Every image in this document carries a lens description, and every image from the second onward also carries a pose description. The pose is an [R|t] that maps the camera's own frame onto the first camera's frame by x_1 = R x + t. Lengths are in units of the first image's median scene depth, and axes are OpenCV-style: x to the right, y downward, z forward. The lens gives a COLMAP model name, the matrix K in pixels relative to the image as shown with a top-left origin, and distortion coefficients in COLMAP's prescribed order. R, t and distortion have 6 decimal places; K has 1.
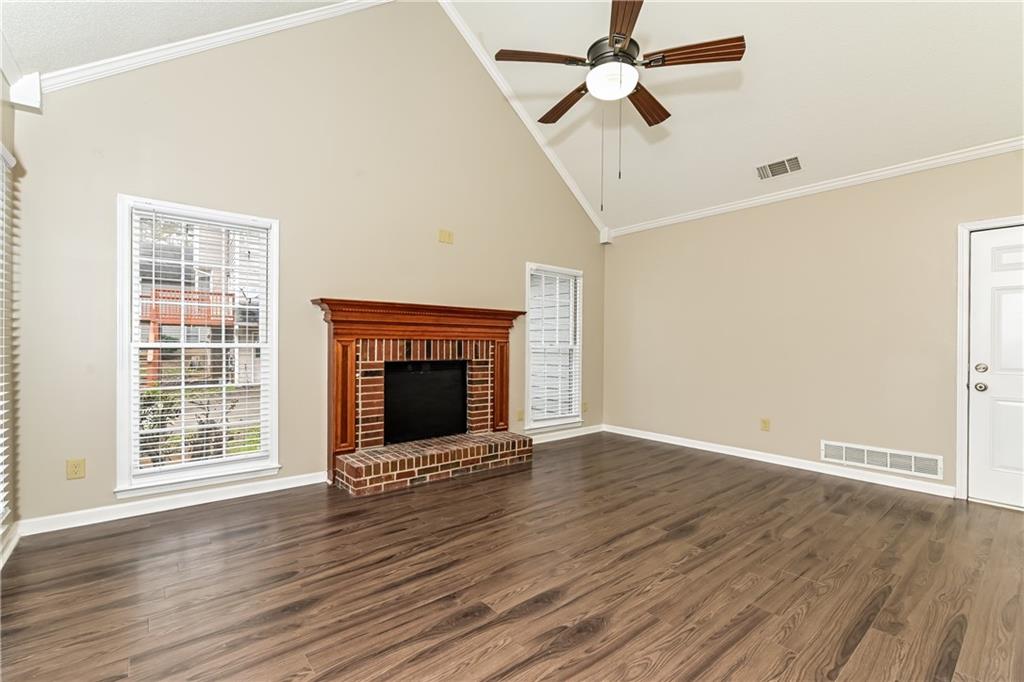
lens RADIAL K [[452.8, 0, 507.4], [0, 452.8, 341.3], [0, 0, 1]] dist [-0.005392, -0.000184]
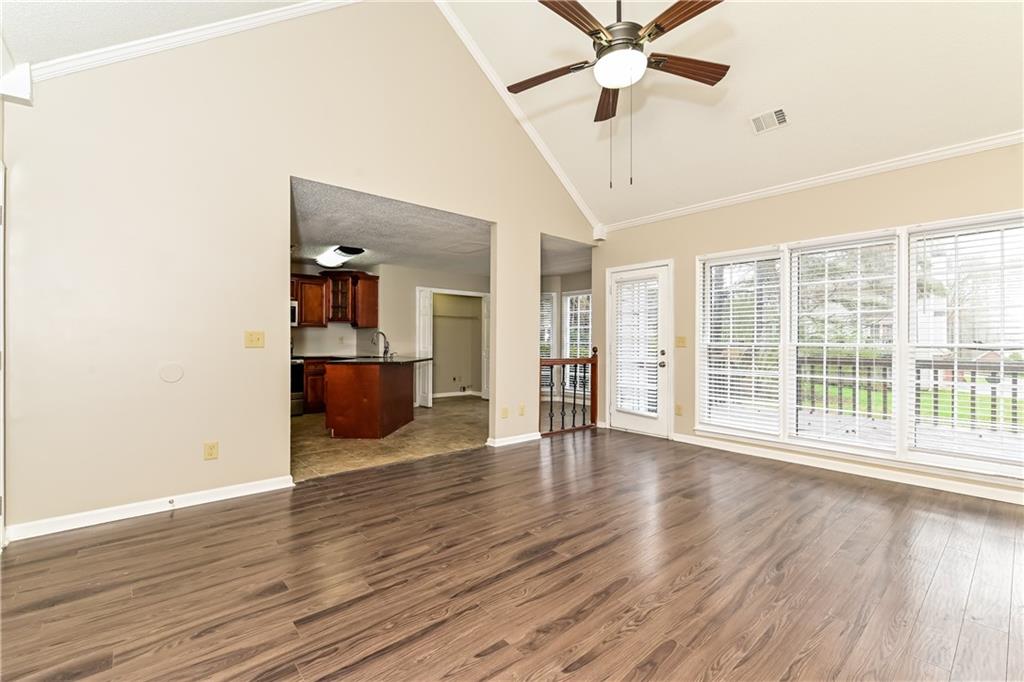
lens RADIAL K [[452.8, 0, 513.4], [0, 452.8, 341.1], [0, 0, 1]] dist [-0.005392, -0.000184]
pose [[-0.999408, -0.013277, -0.031731, 0.474020], [-0.013261, 0.999912, -0.000740, 0.010283], [0.031738, -0.000319, -0.999496, 1.925704]]
